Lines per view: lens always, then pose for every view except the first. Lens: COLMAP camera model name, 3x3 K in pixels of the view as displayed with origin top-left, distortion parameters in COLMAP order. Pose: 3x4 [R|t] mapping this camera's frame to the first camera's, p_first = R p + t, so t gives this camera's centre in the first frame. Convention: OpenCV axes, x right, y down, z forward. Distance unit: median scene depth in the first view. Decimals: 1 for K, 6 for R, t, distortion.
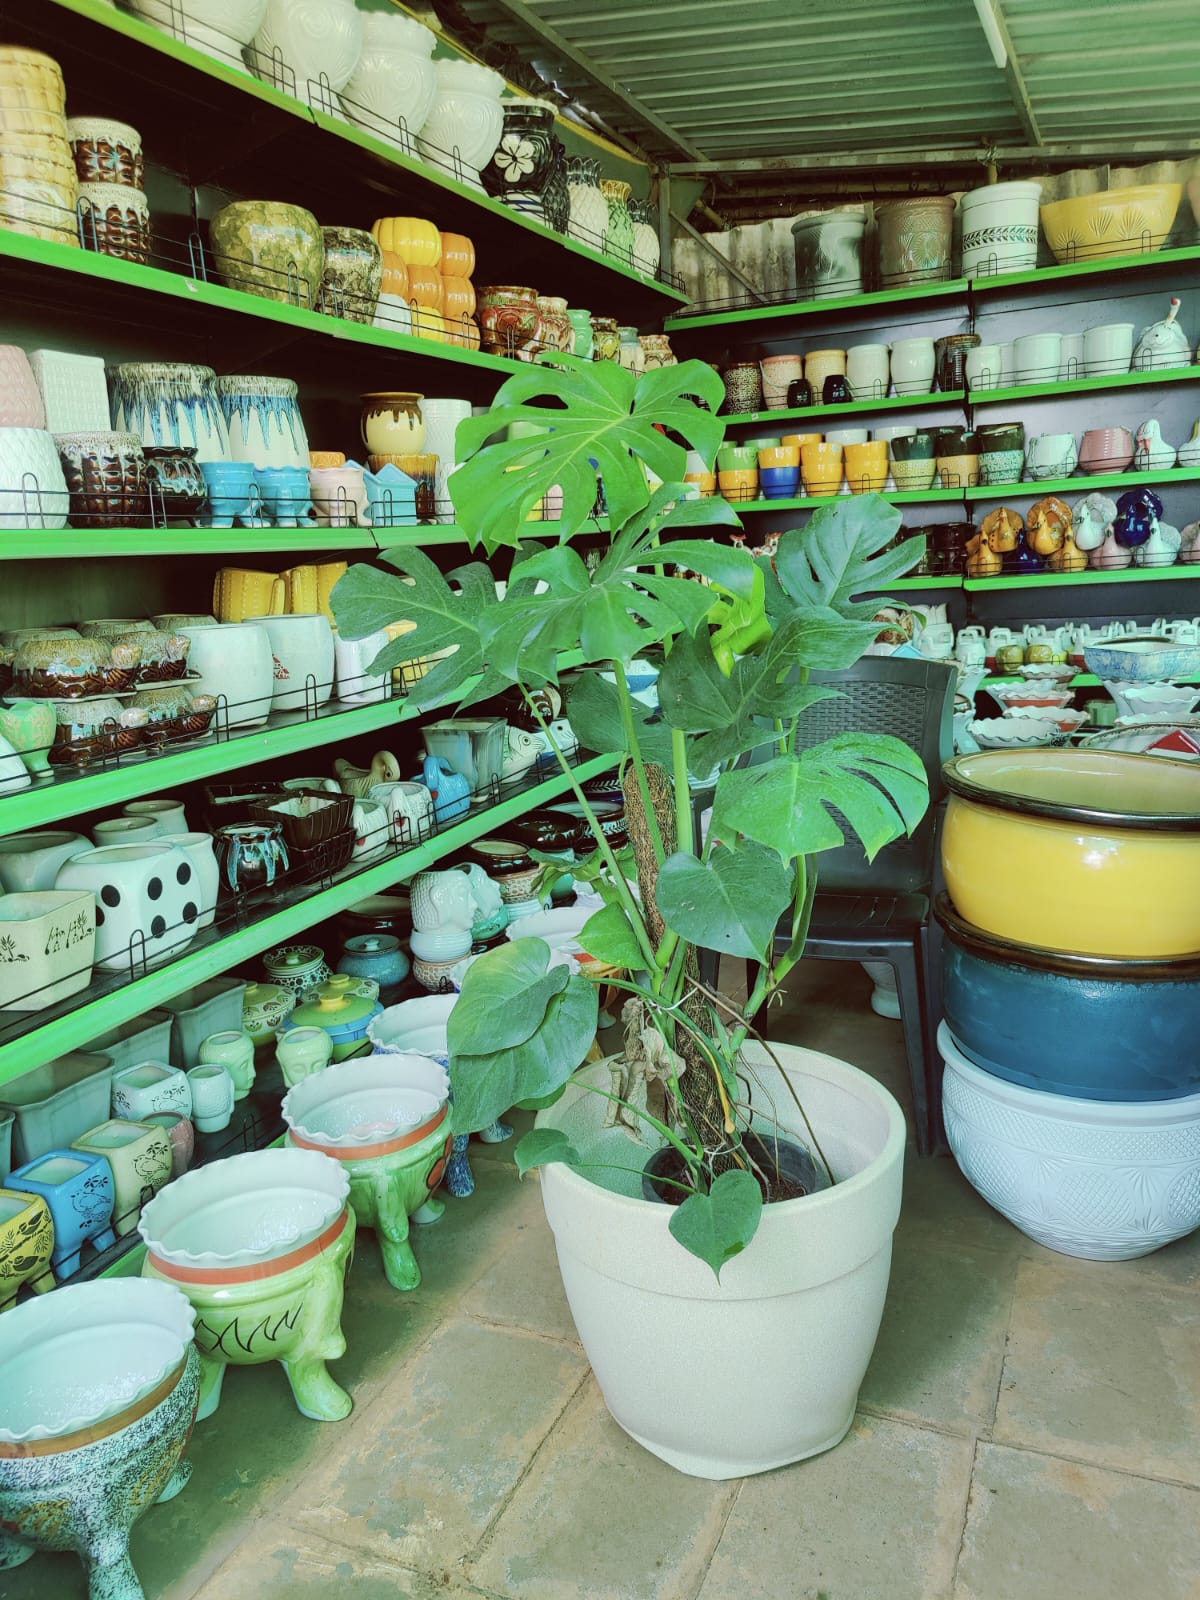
lens RADIAL K [[1239.1, 0, 596.9], [0, 1239.1, 740.8], [0, 0, 1]] dist [0.103417, -0.085157]
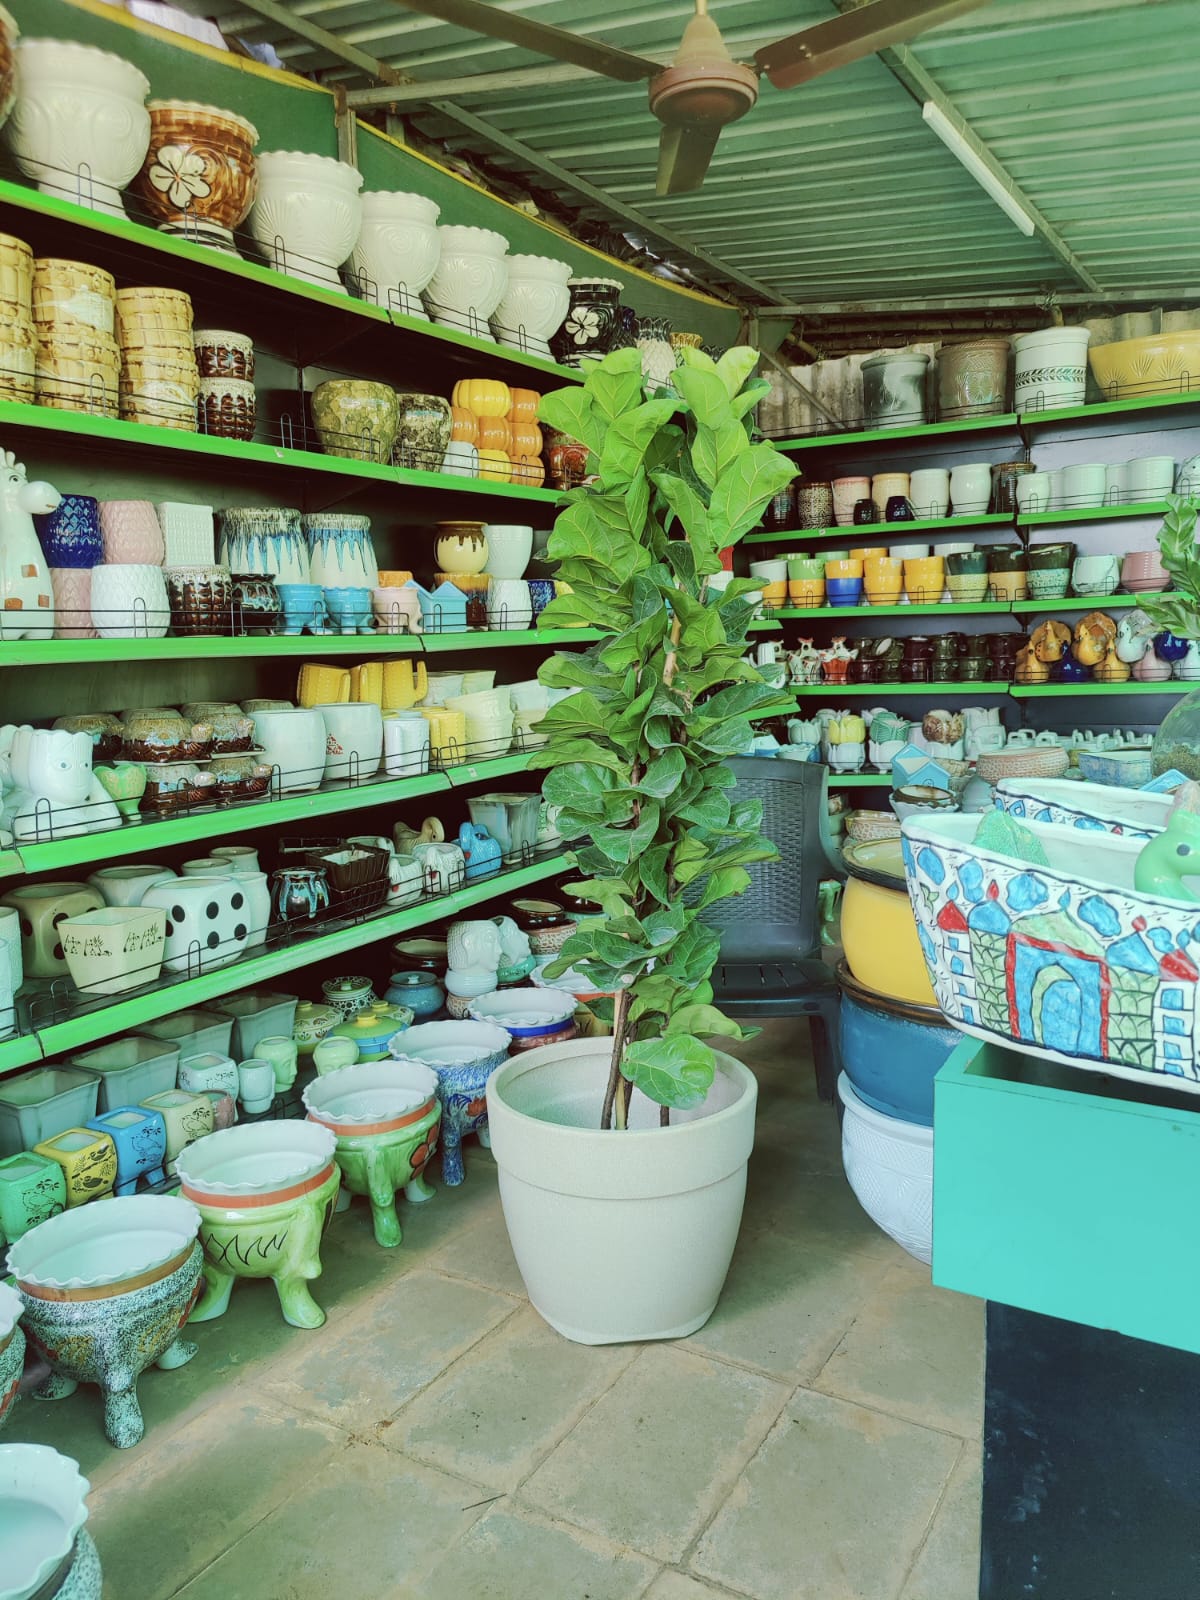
lens RADIAL K [[1242.3, 0, 600.2], [0, 1242.3, 748.4], [0, 0, 1]] dist [0.063245, 0.002818]
pose [[0.990841, 0.038615, -0.129397, 0.163419], [-0.046349, 0.997281, -0.057301, 0.004171], [0.126833, 0.062773, 0.989936, -0.194201]]
